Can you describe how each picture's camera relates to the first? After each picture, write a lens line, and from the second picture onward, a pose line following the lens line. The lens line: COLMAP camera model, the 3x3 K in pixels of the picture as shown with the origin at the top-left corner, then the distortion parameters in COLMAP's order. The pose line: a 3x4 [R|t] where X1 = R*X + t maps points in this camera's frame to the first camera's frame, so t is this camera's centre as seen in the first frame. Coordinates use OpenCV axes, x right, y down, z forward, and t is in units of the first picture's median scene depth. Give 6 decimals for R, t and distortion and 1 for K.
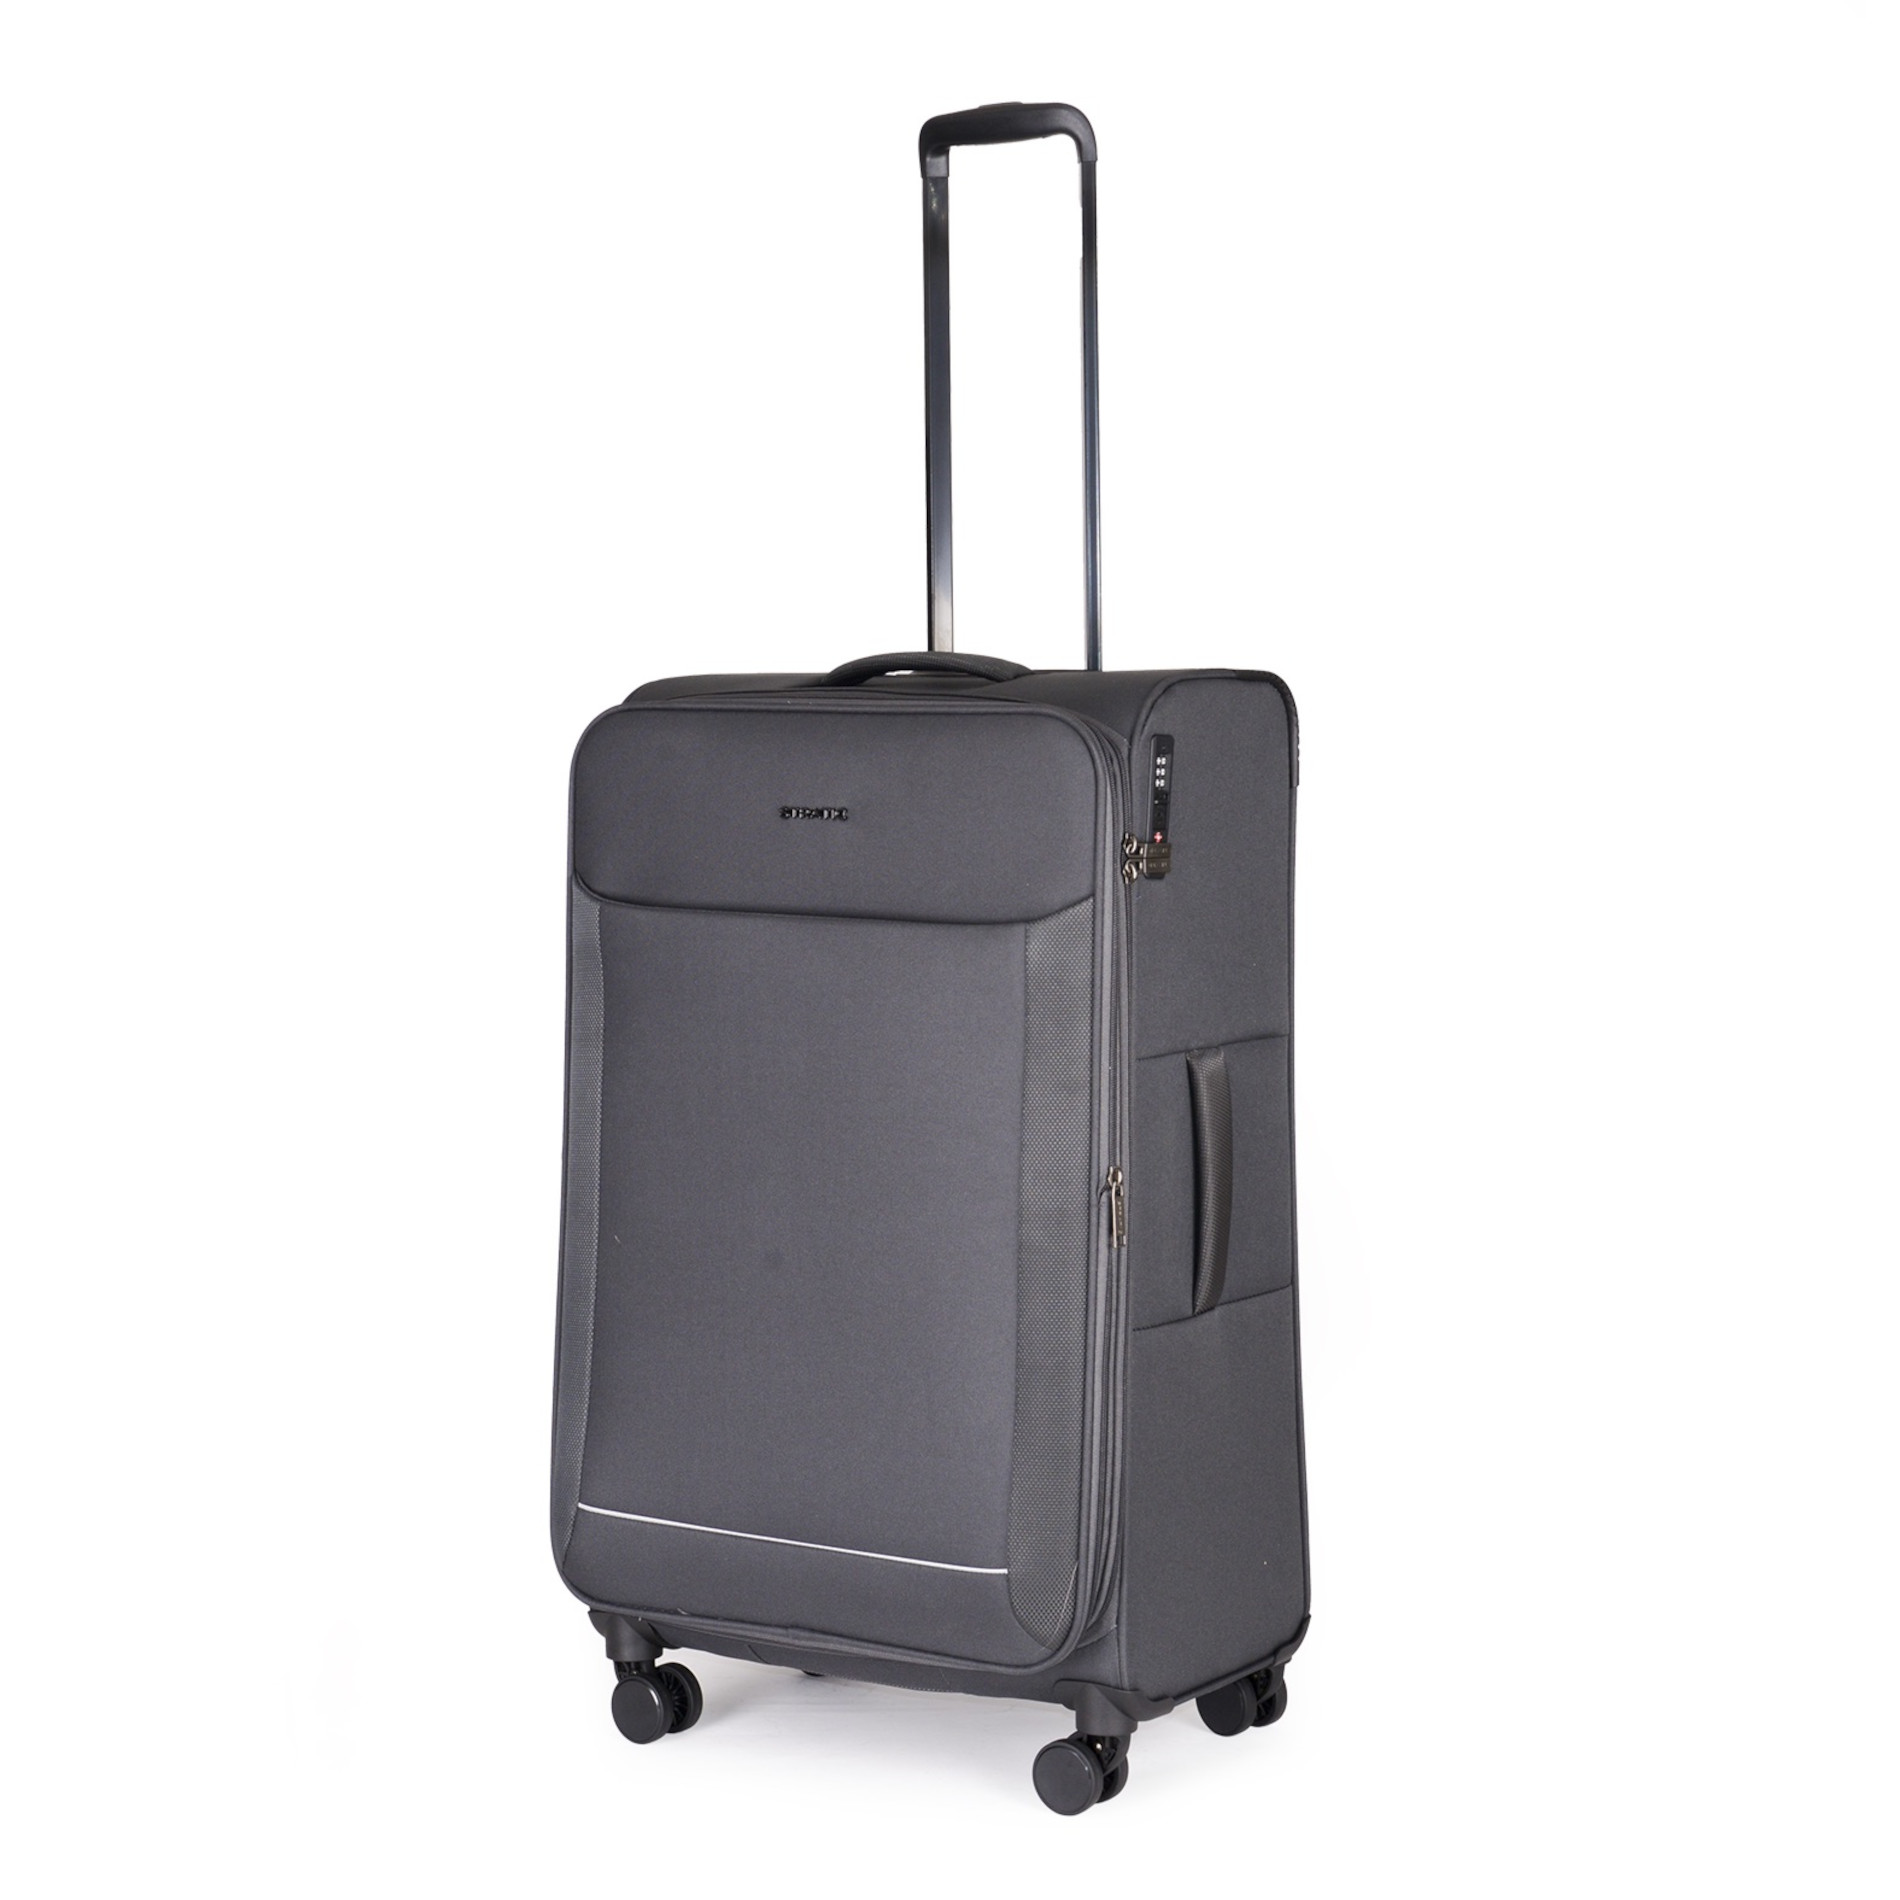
lens RADIAL K [[4169.6, 0, 915.8], [0, 4169.6, 876.2], [0, 0, 1]] dist [0.023204, 0.102736]
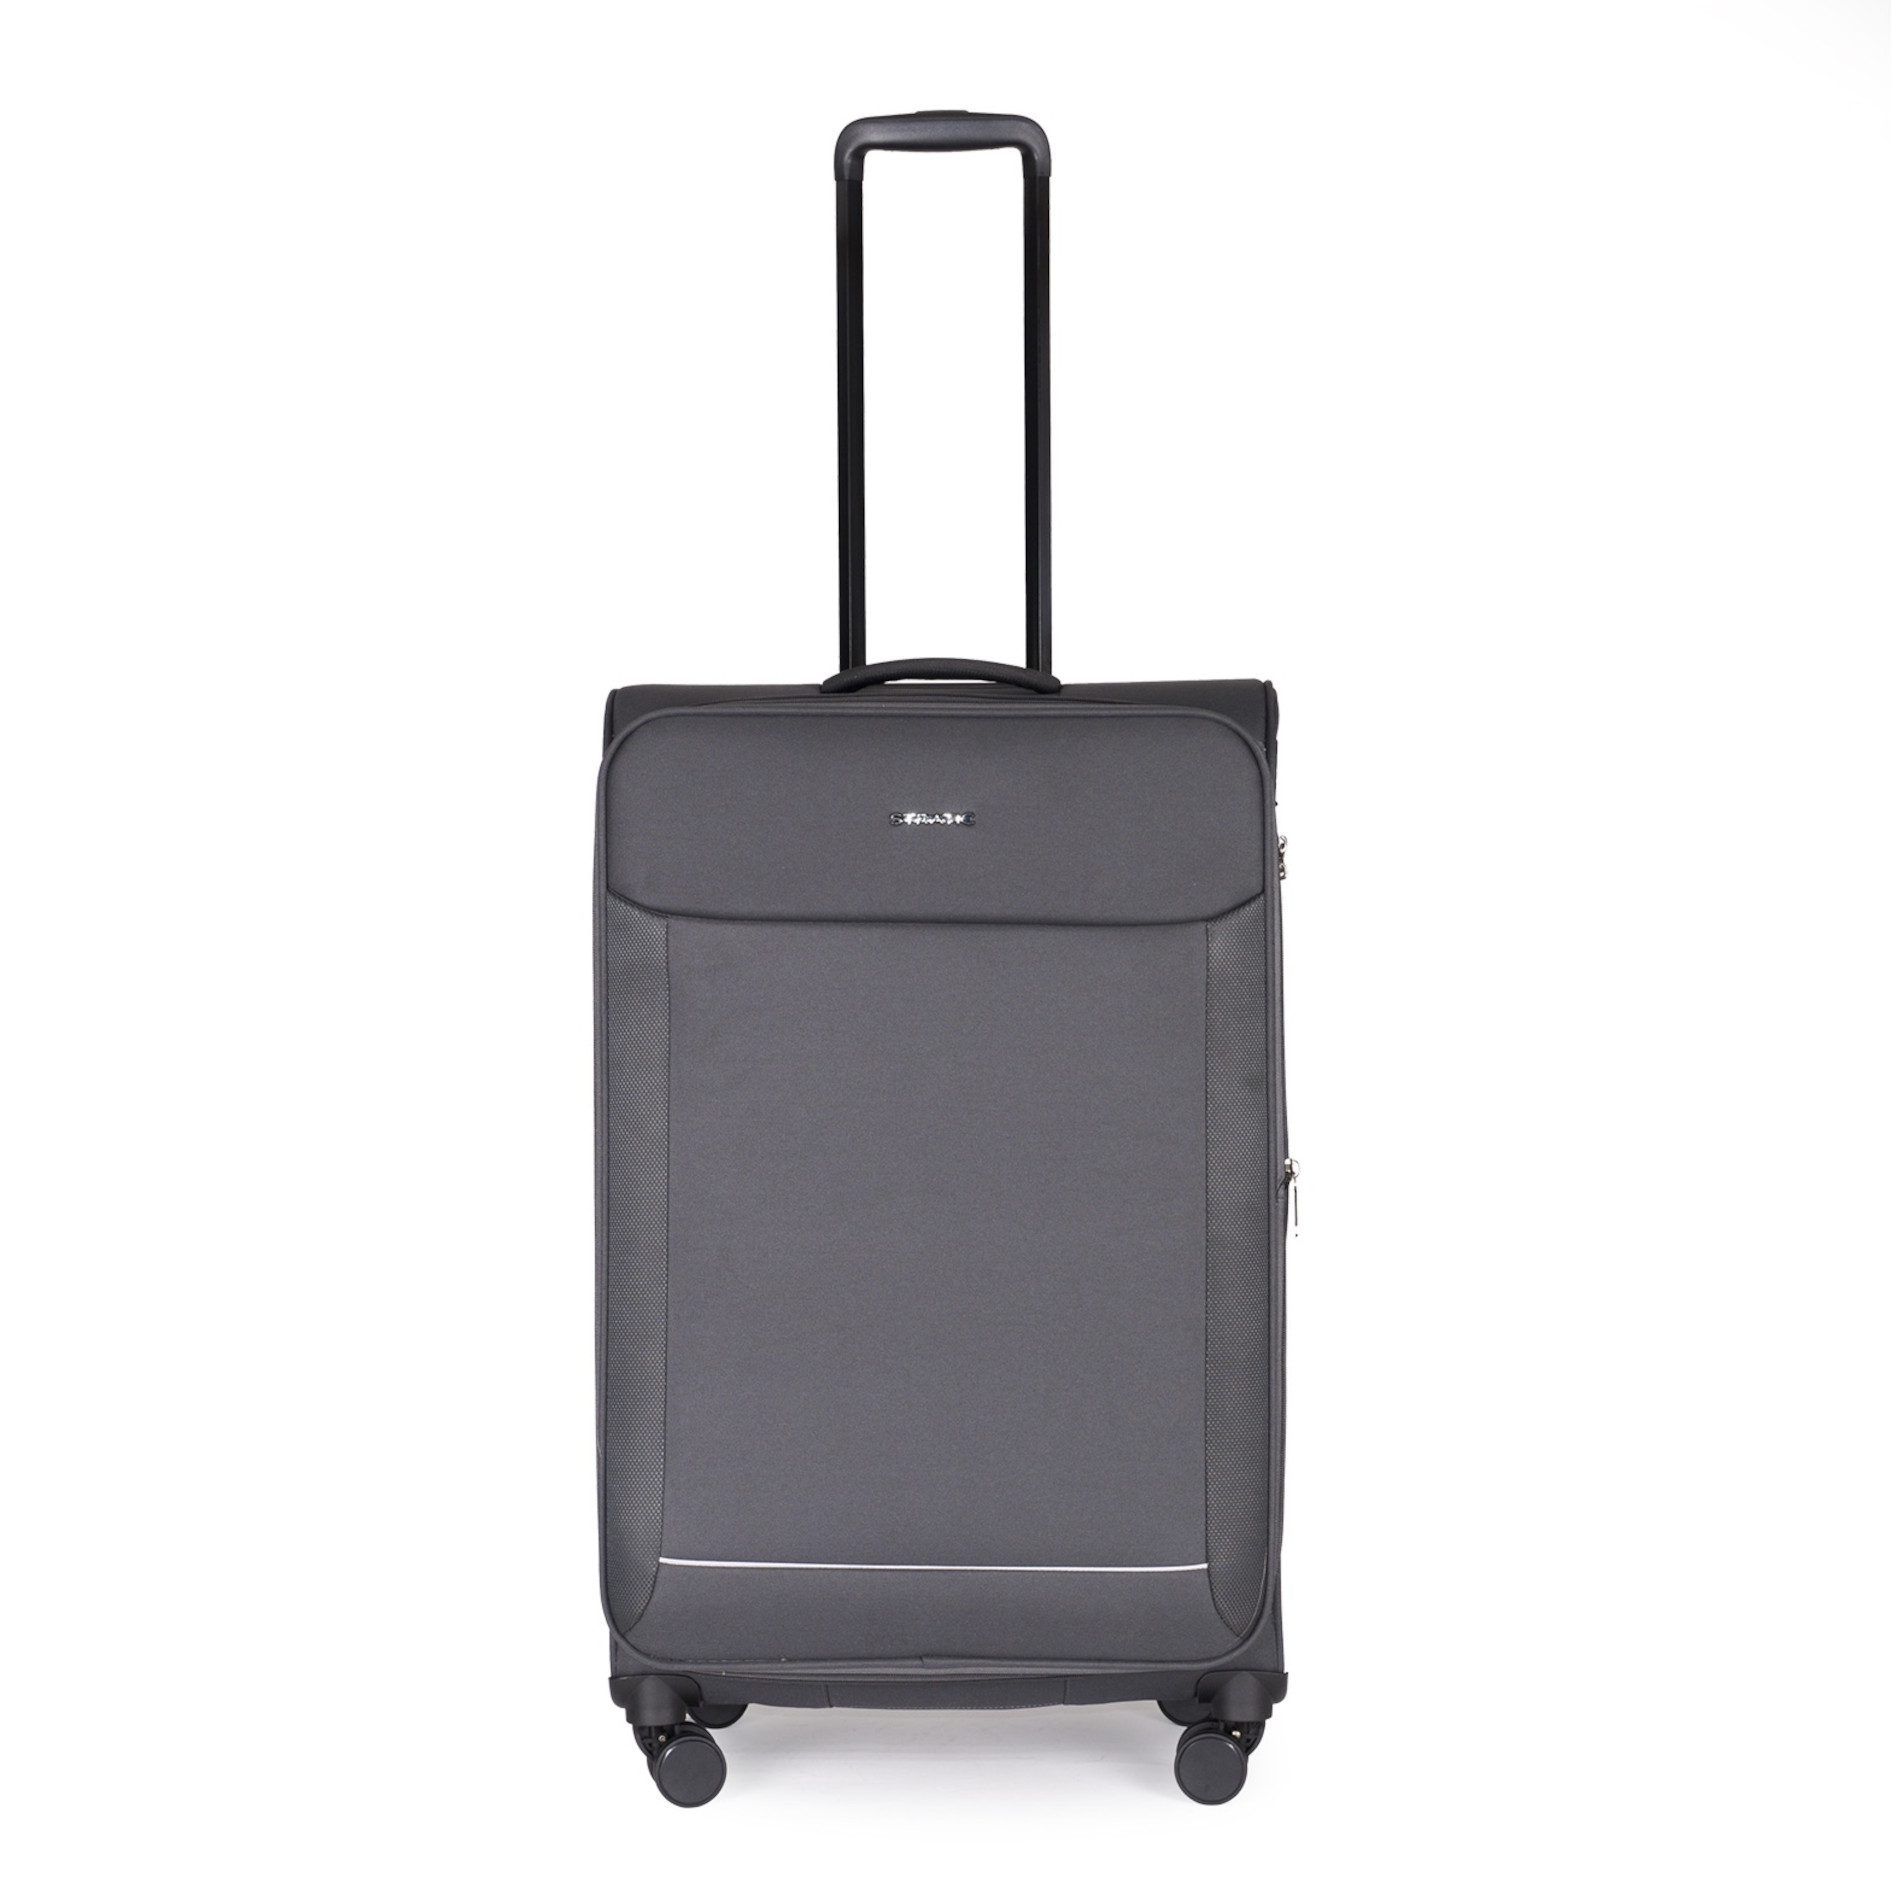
lens RADIAL K [[4169.6, 0, 915.8], [0, 4169.6, 876.2], [0, 0, 1]] dist [0.023204, 0.102736]
pose [[0.834726, -0.015438, 0.550448, -0.568837], [0.026748, 0.999564, -0.012527, 0.010510], [-0.550015, 0.025180, 0.834775, 0.186948]]
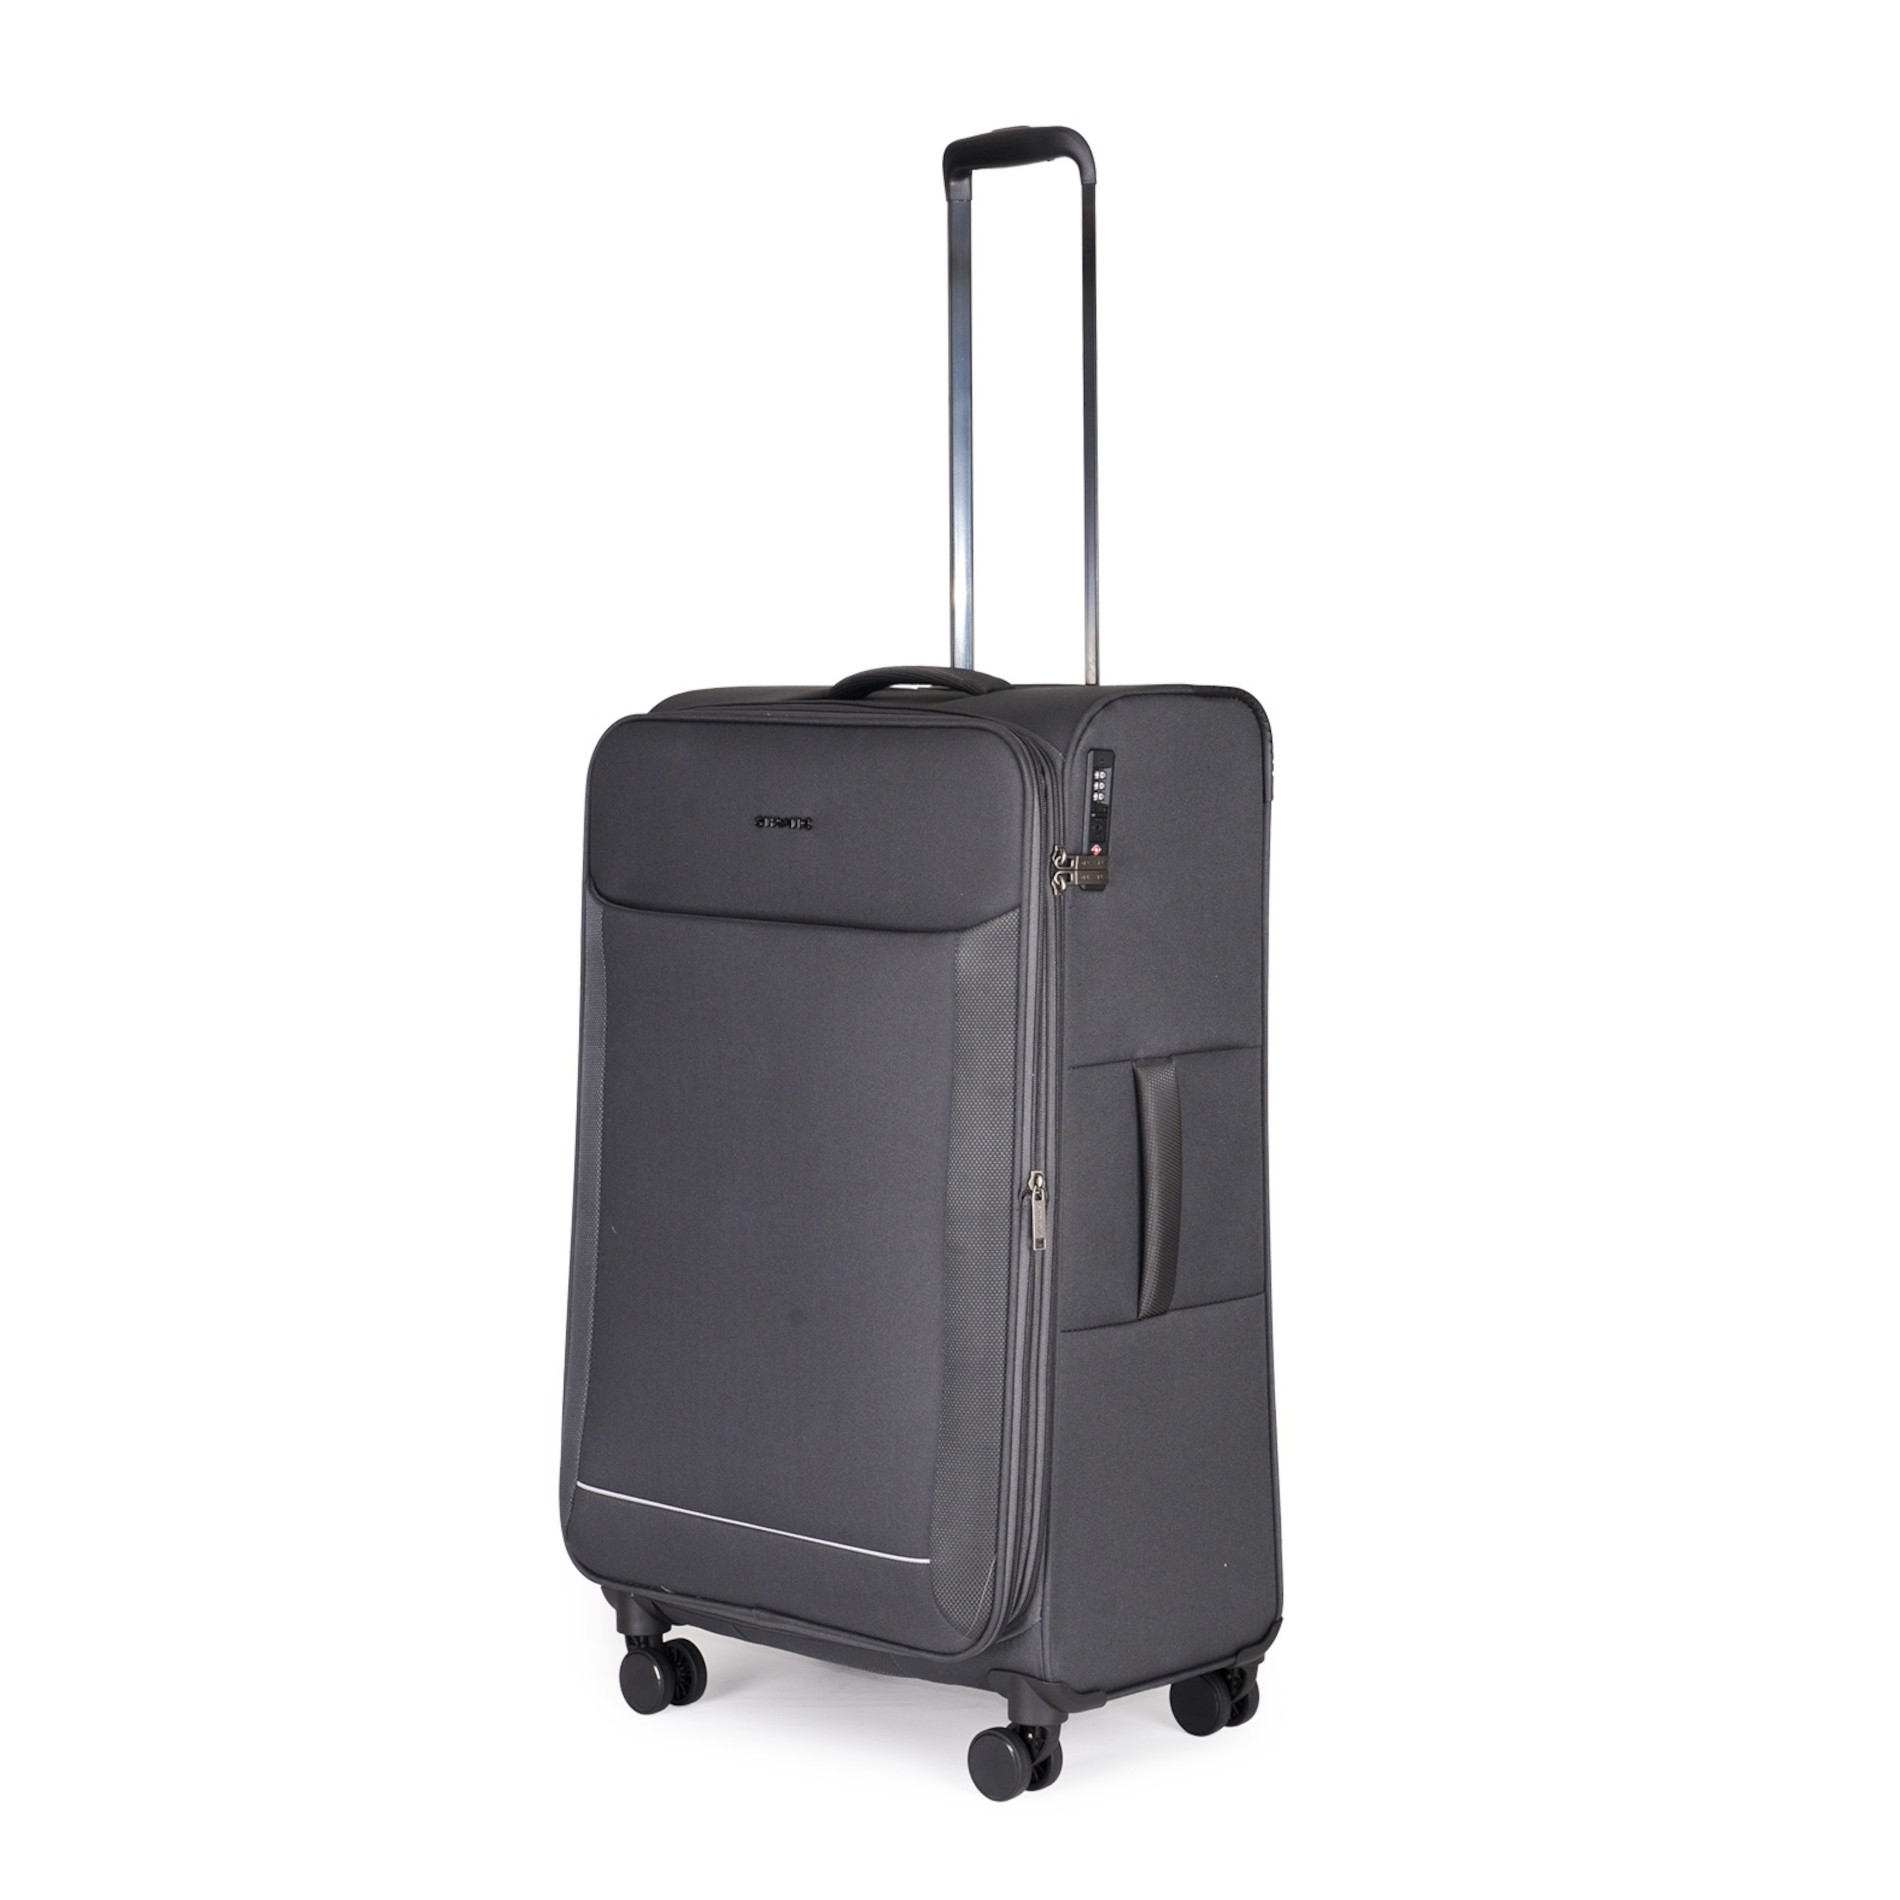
lens RADIAL K [[4158.8, 0, 950.0], [0, 4158.8, 950.0], [0, 0, 1]] dist [0.016269, 0.384109]
pose [[0.987064, 0.016284, -0.159499, 0.181573], [-0.013616, 0.999749, 0.017804, -0.002440], [0.159749, -0.015402, 0.987038, -0.009443]]
